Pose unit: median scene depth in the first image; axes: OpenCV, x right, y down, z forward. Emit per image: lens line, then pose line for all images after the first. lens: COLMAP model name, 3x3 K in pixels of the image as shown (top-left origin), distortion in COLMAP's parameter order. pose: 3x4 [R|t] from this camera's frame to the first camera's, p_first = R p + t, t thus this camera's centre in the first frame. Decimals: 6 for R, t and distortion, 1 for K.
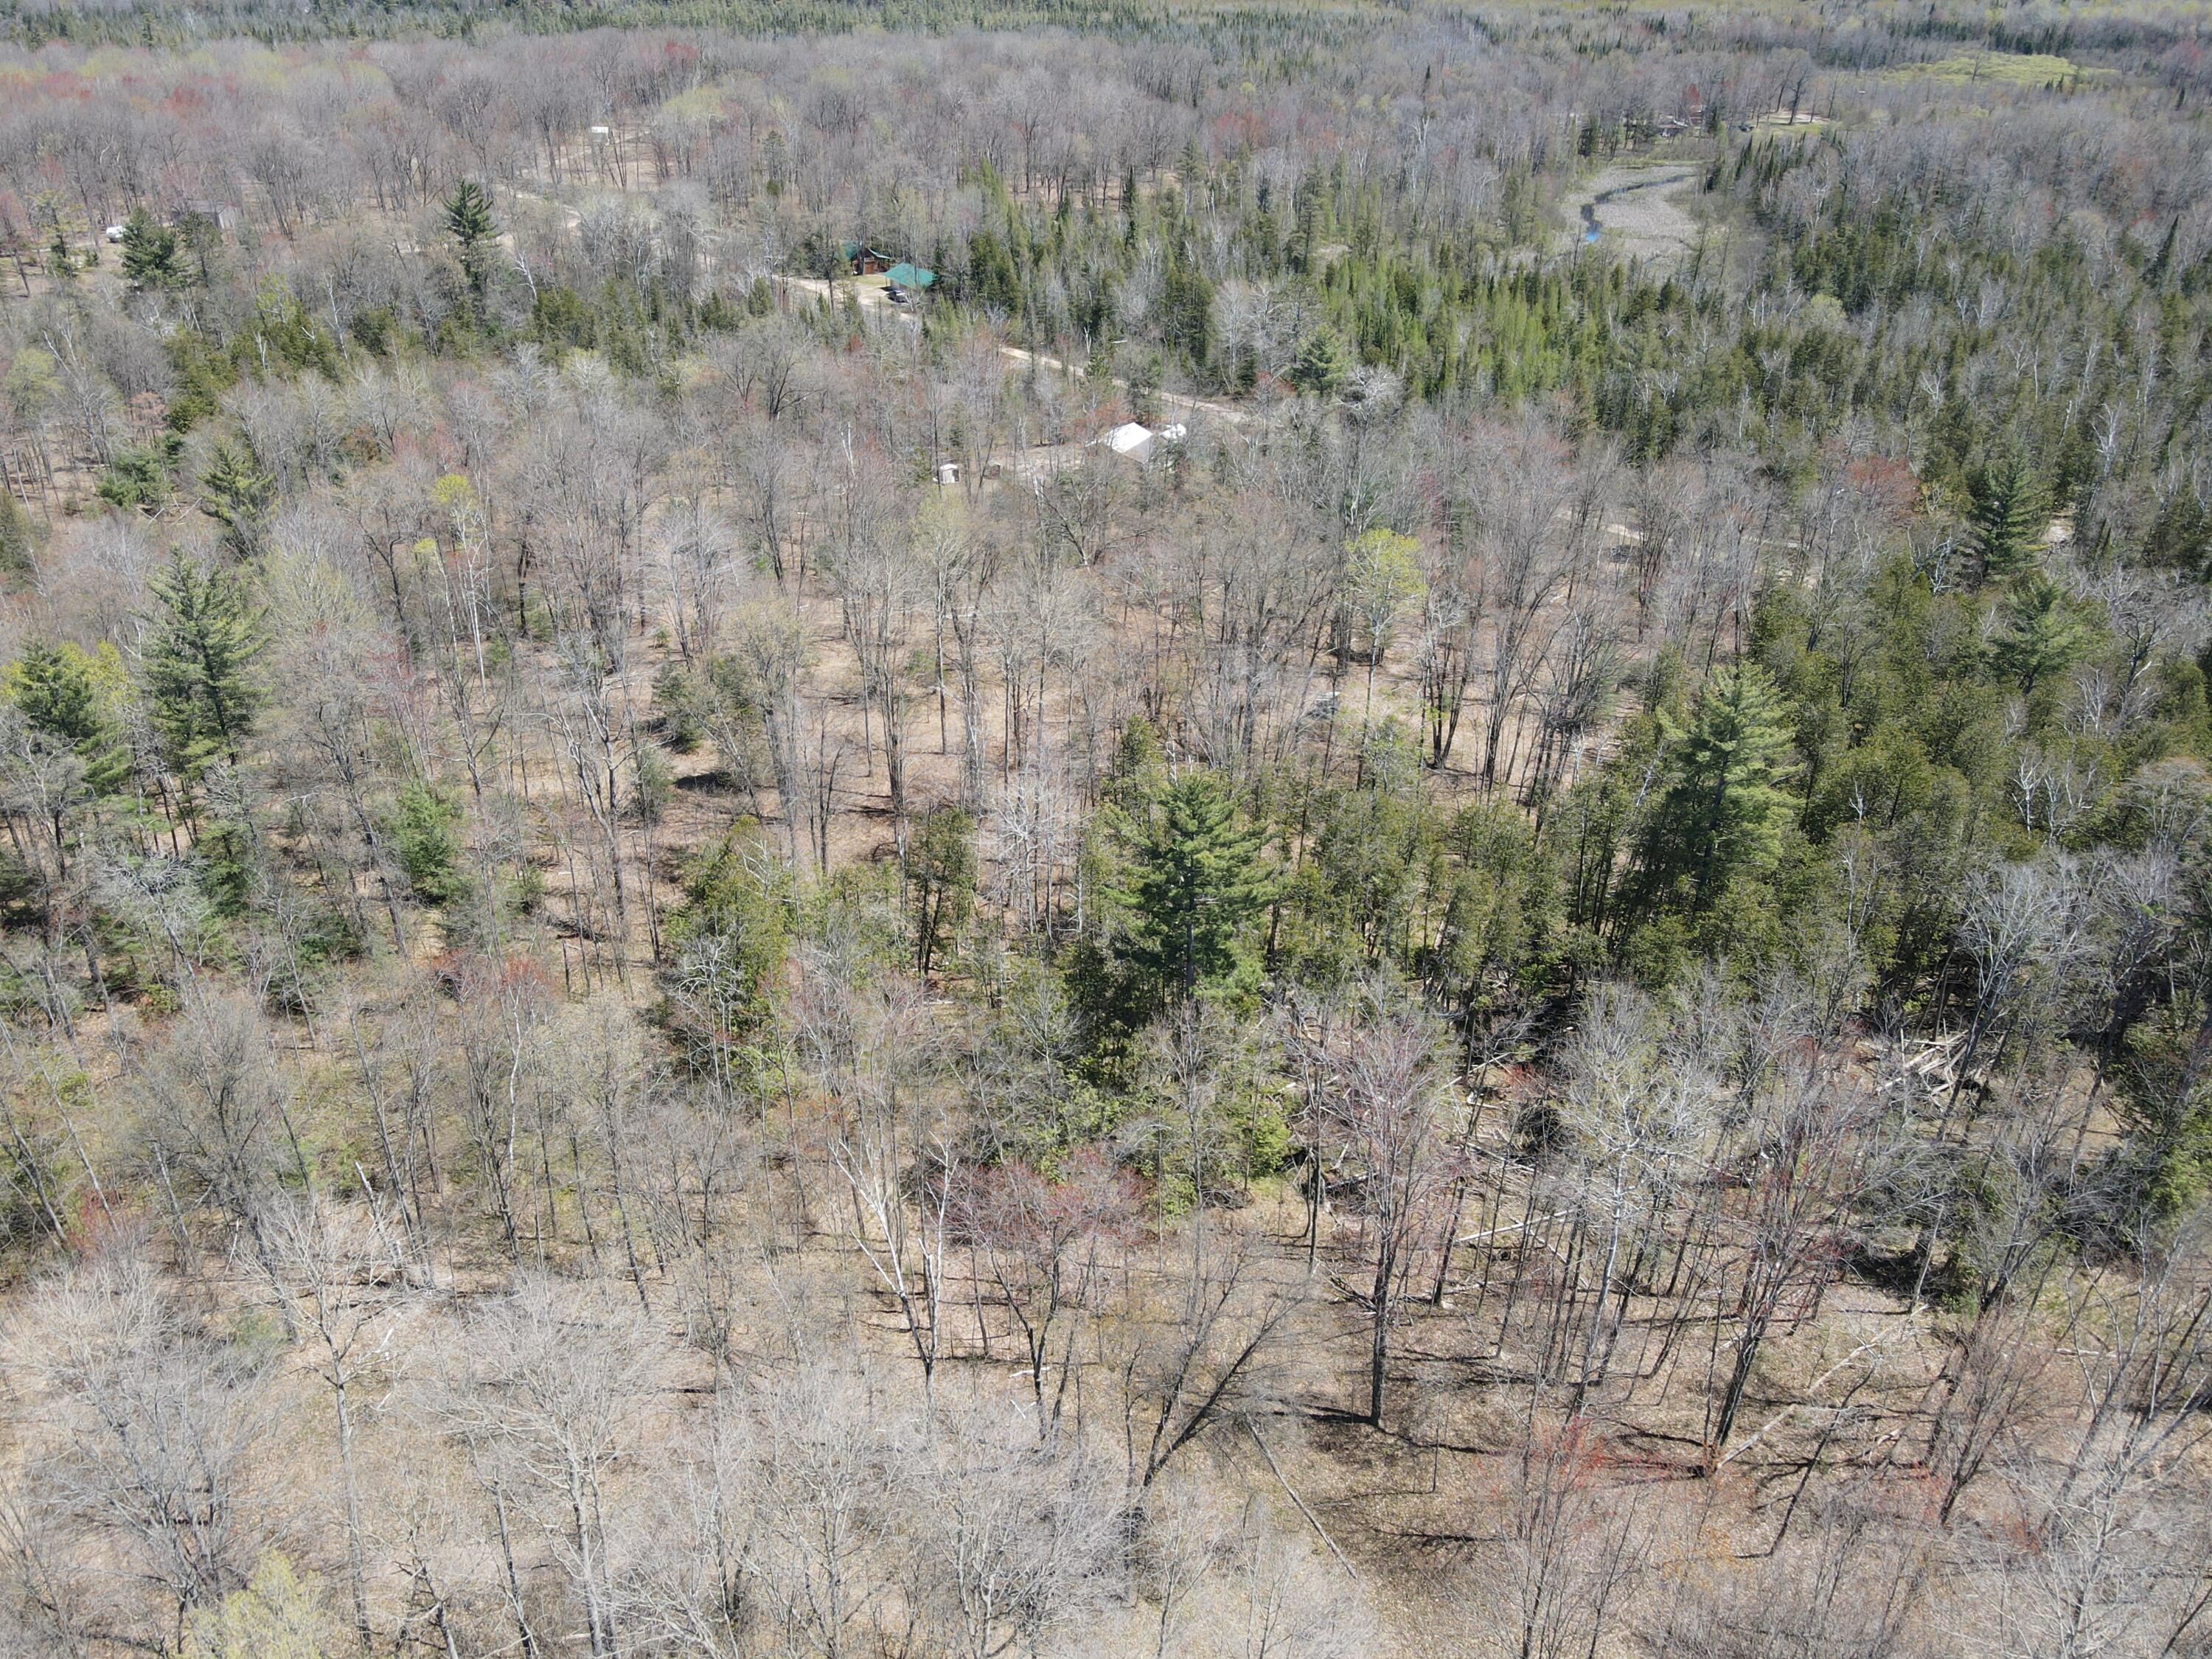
lens RADIAL K [[1628.7, 0, 1099.6], [0, 1628.7, 824.5], [0, 0, 1]] dist [0.016153, 0.003225]
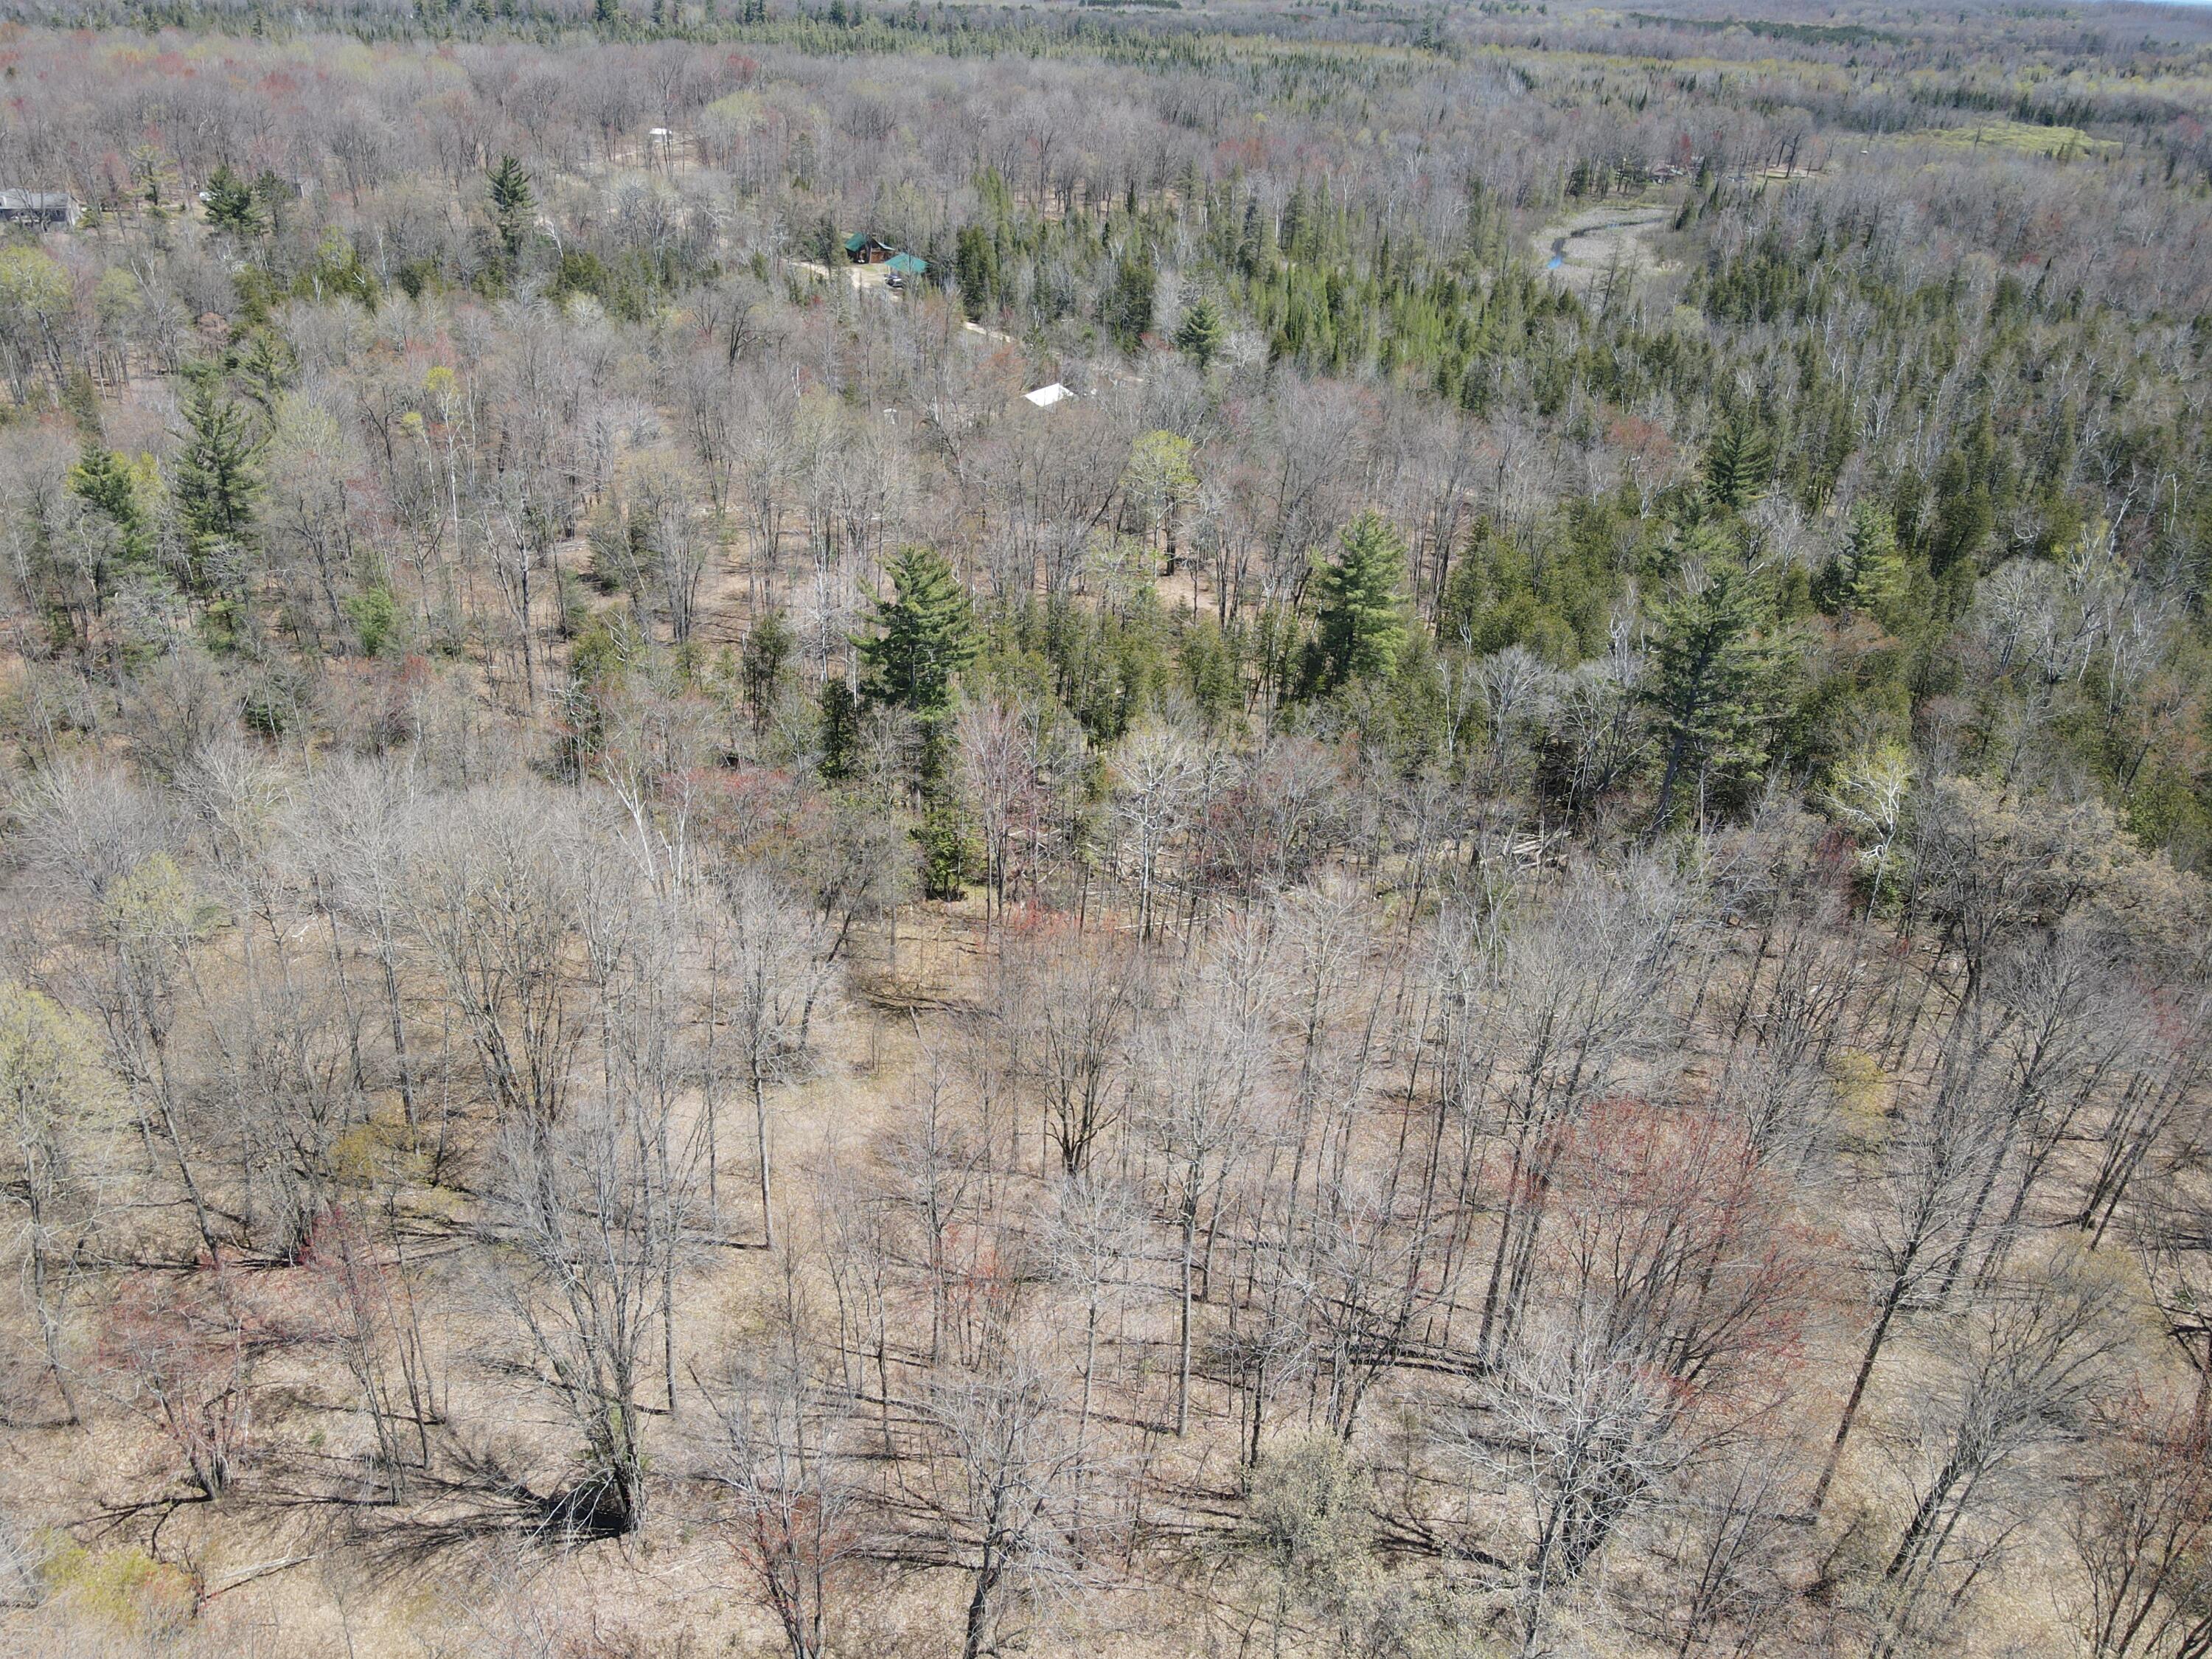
lens RADIAL K [[1623.5, 0, 1099.8], [0, 1623.5, 831.1], [0, 0, 1]] dist [0.011172, 0.013181]
pose [[0.997855, 0.057497, -0.031311, 0.074982], [-0.057995, 0.998201, -0.015239, 0.060048], [0.030378, 0.017022, 0.999394, -0.096893]]
